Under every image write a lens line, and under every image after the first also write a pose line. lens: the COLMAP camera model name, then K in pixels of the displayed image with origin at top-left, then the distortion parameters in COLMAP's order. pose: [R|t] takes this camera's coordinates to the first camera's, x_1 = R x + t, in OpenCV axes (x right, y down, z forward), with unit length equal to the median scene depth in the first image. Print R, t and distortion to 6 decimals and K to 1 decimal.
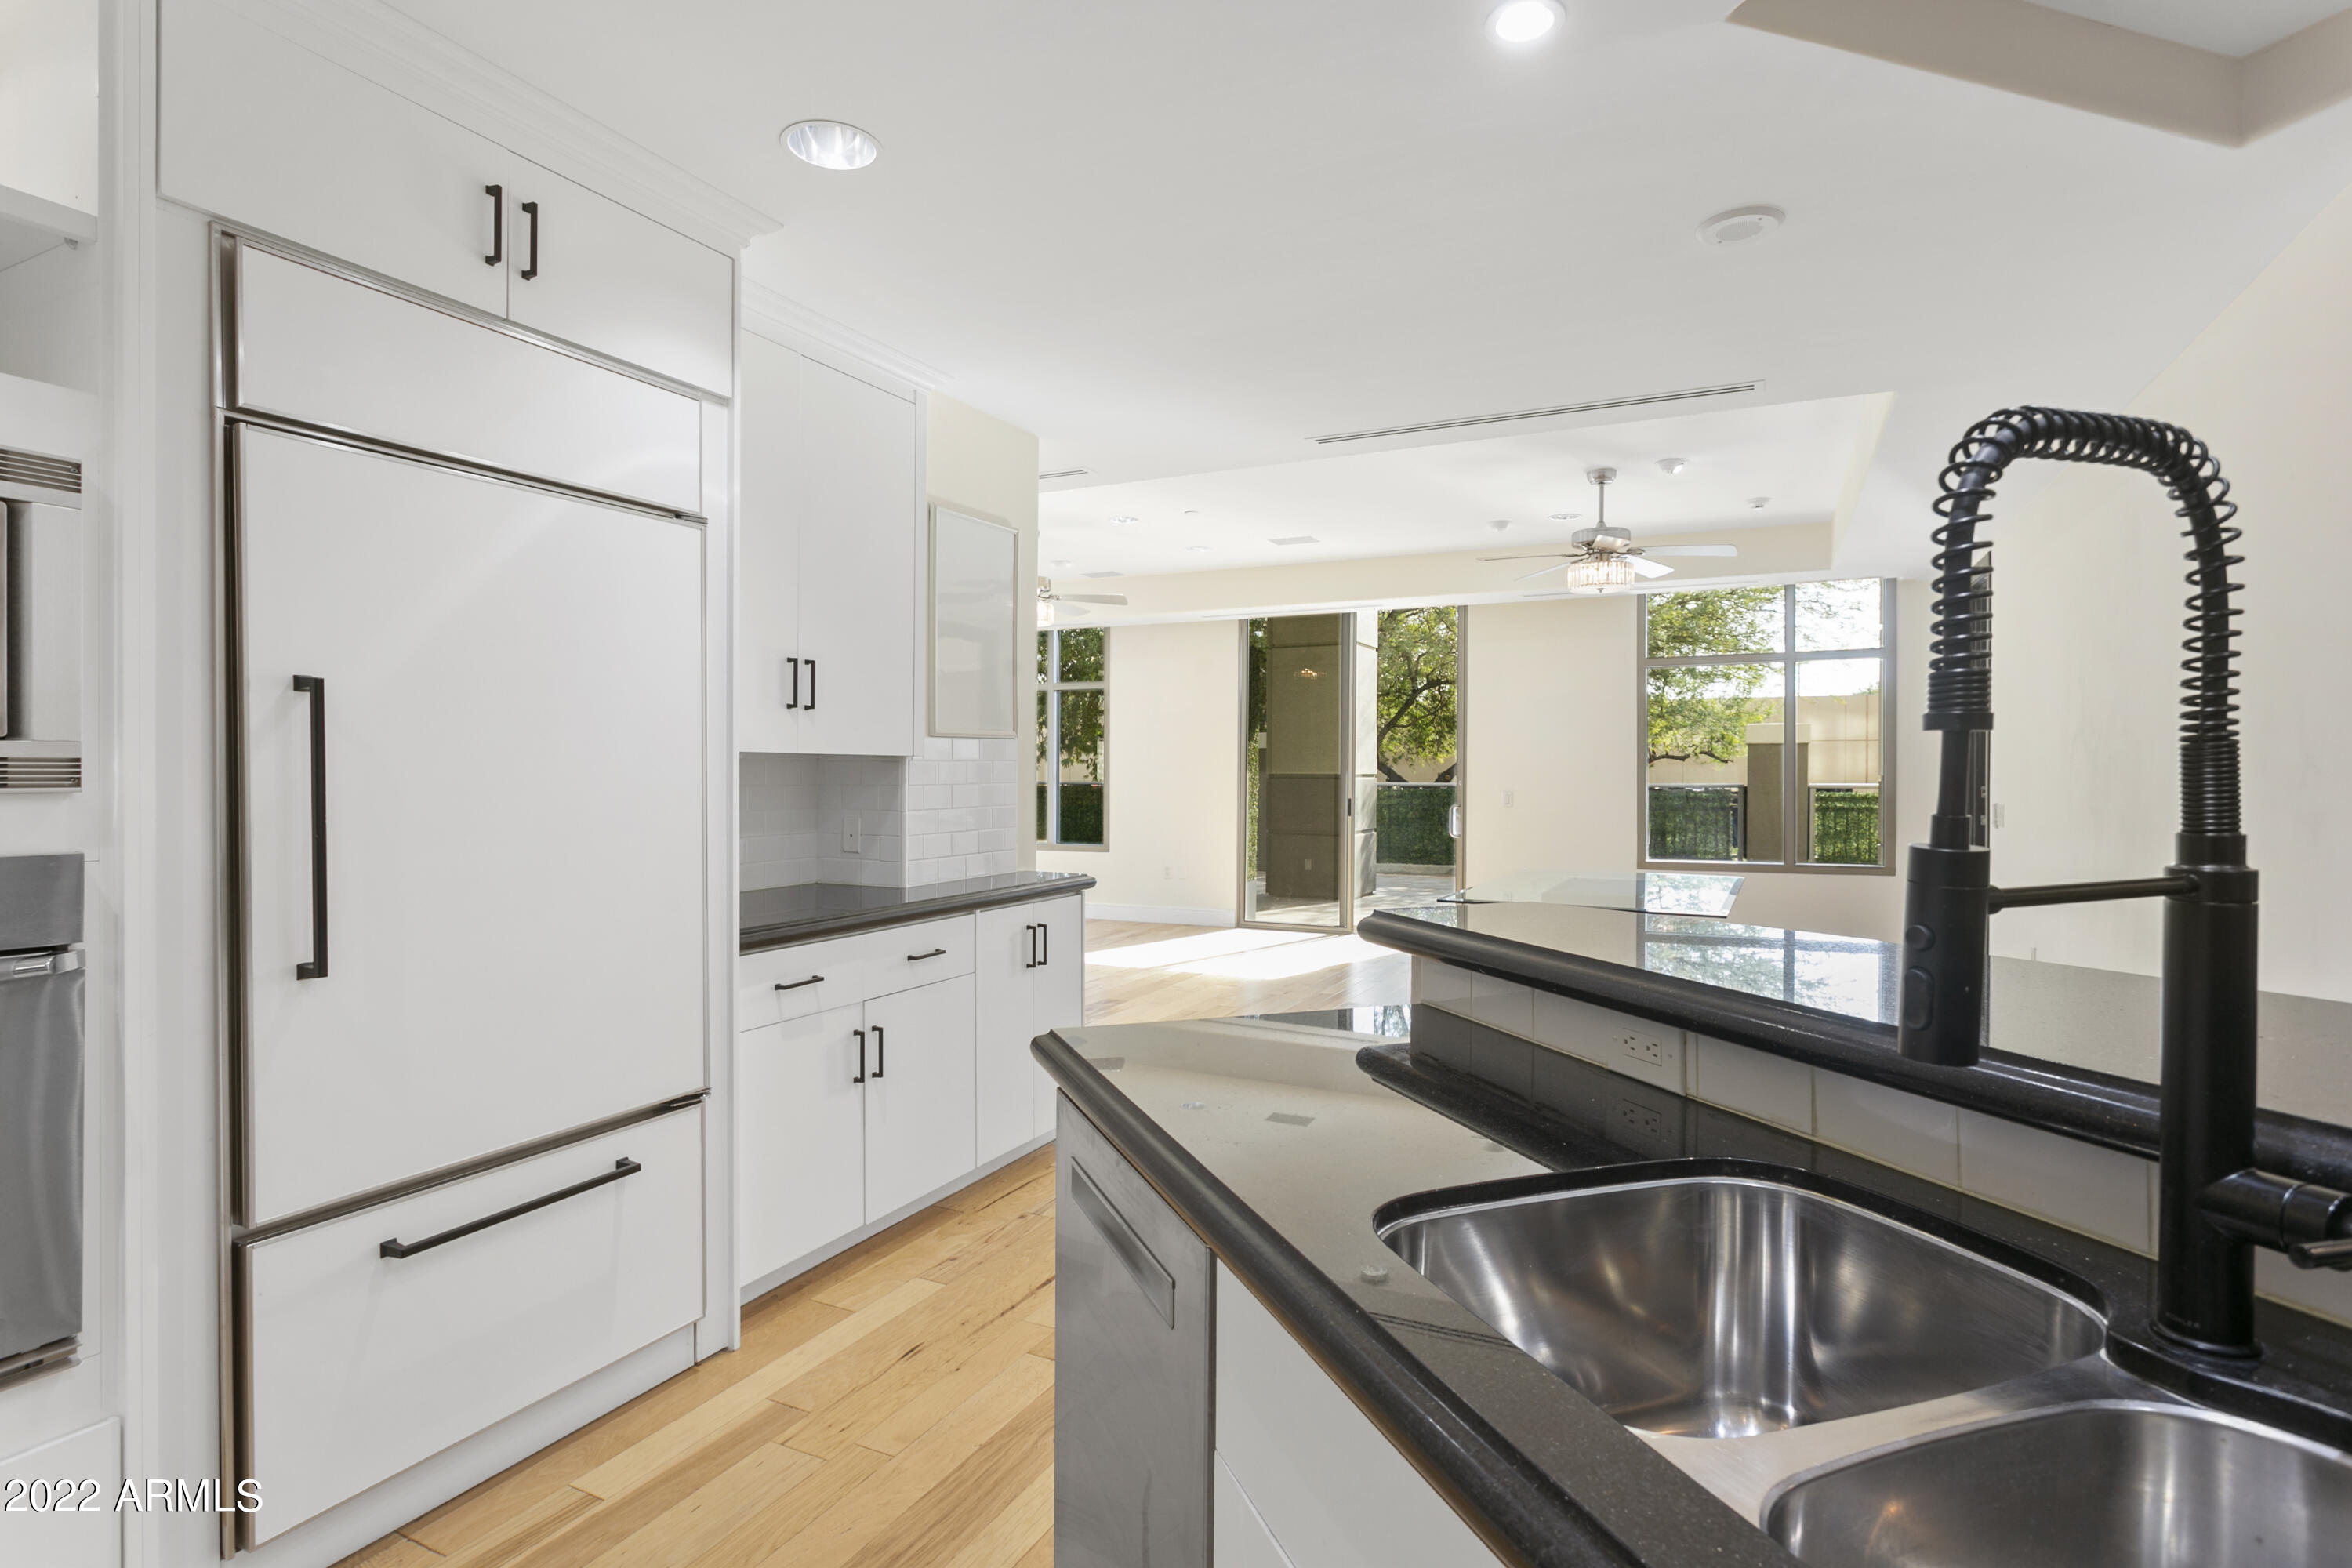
lens RADIAL K [[1182.6, 0, 1162.0], [0, 1182.6, 785.8], [0, 0, 1]] dist [0.003981, 0.000583]
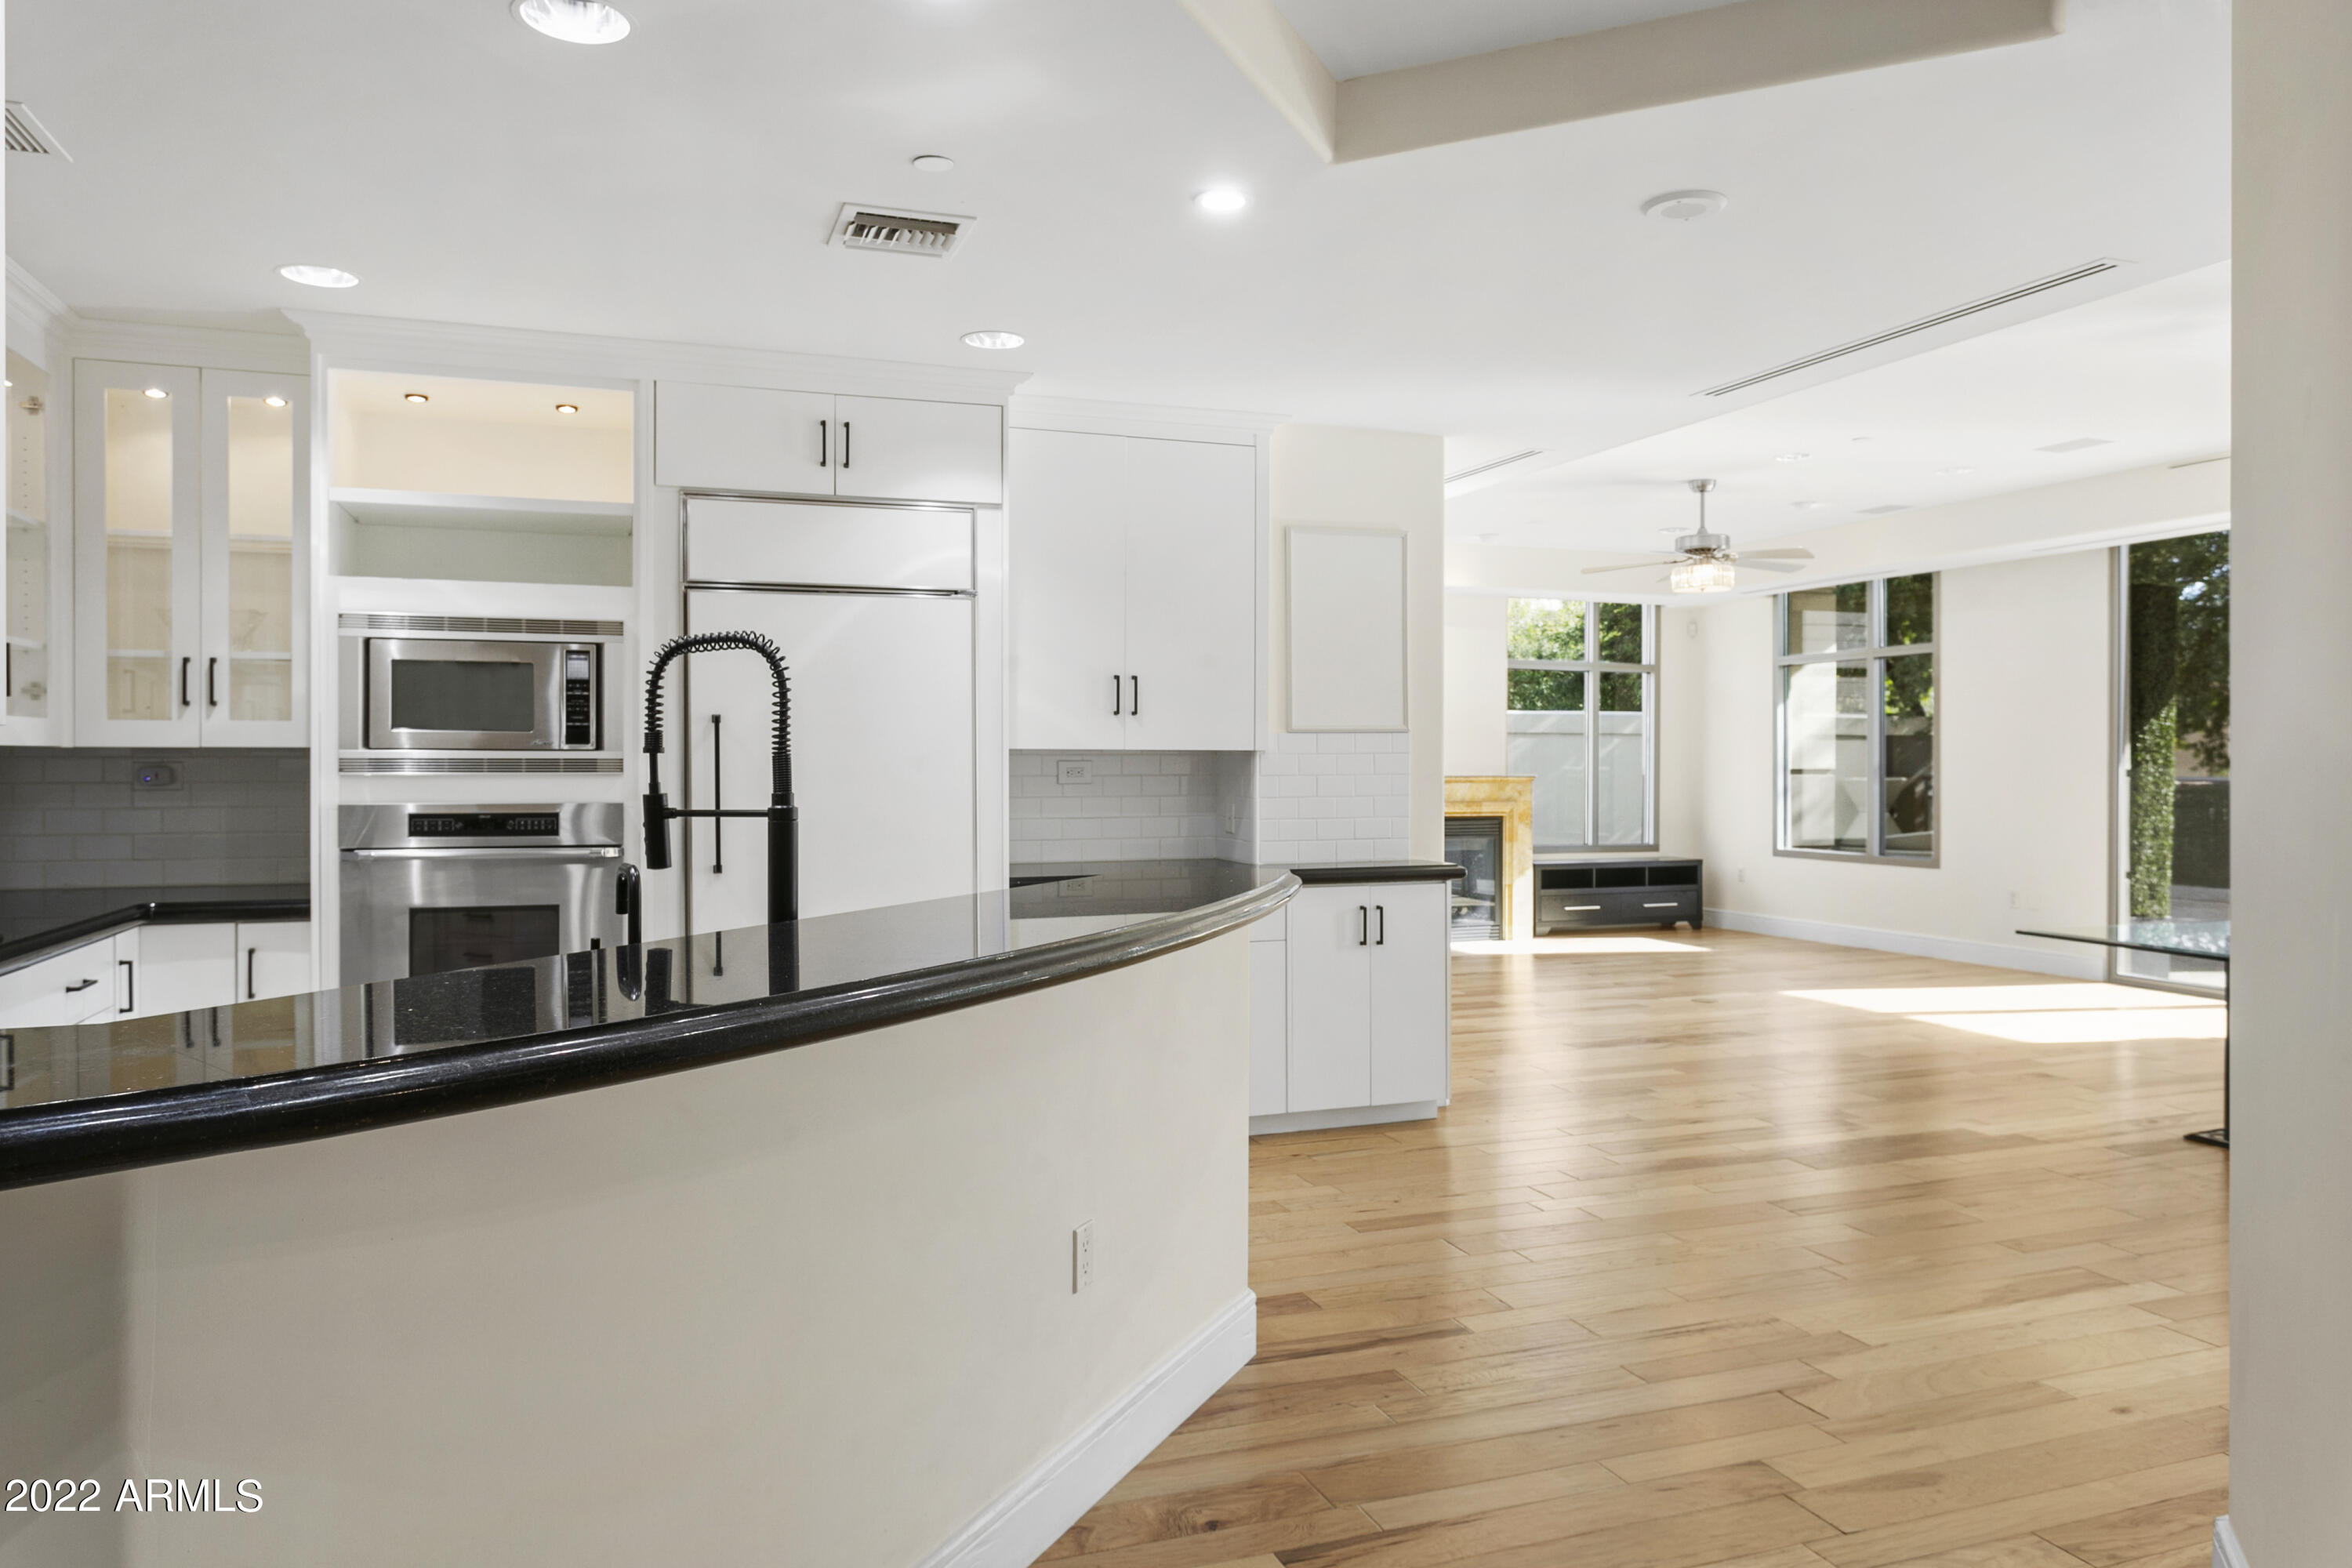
lens RADIAL K [[1553.2, 0, 1165.2], [0, 1553.2, 767.5], [0, 0, 1]] dist [-0.003997, -0.000108]
pose [[0.726062, 0.002405, -0.687625, 0.643423], [-0.007567, 0.999961, -0.004493, -0.000820], [0.687588, 0.008465, 0.726052, -0.134669]]
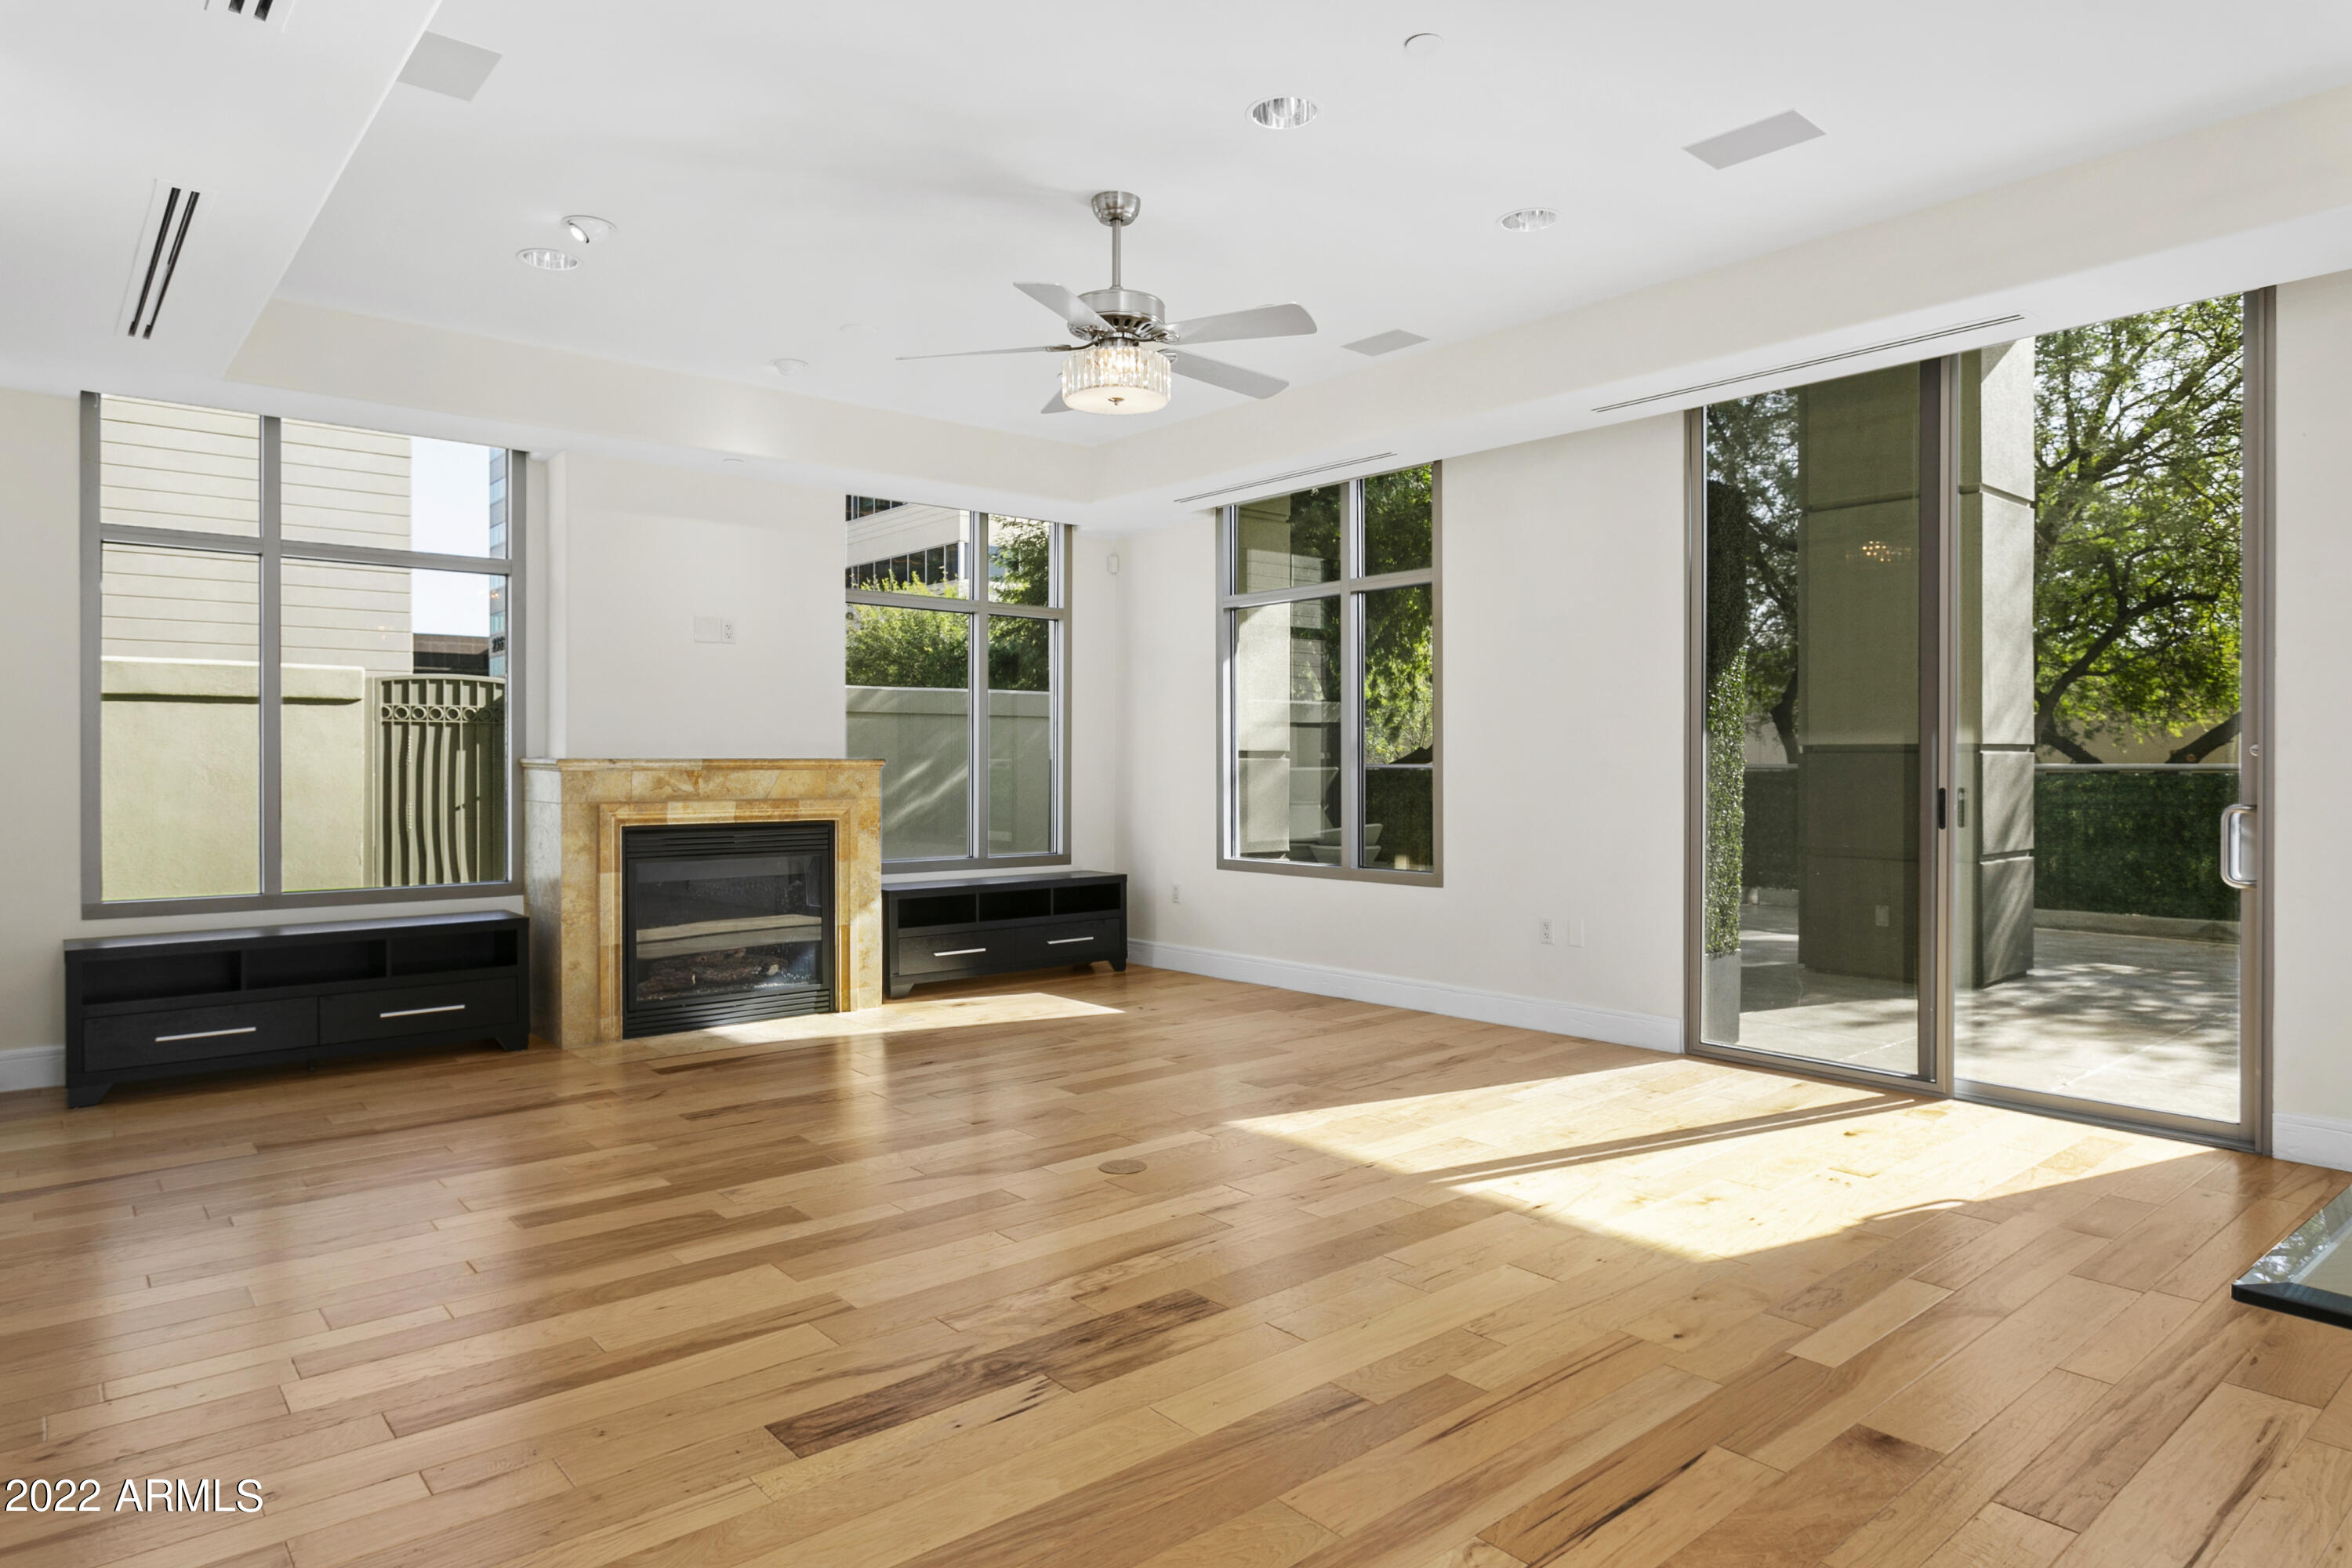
lens RADIAL K [[1376.9, 0, 1175.8], [0, 1376.9, 767.6], [0, 0, 1]] dist [-0.009627, -0.000618]
pose [[0.922703, -0.000188, -0.385511, 0.193445], [-0.002409, 0.999978, -0.006252, 0.014704], [0.385503, 0.006697, 0.922682, 0.888925]]
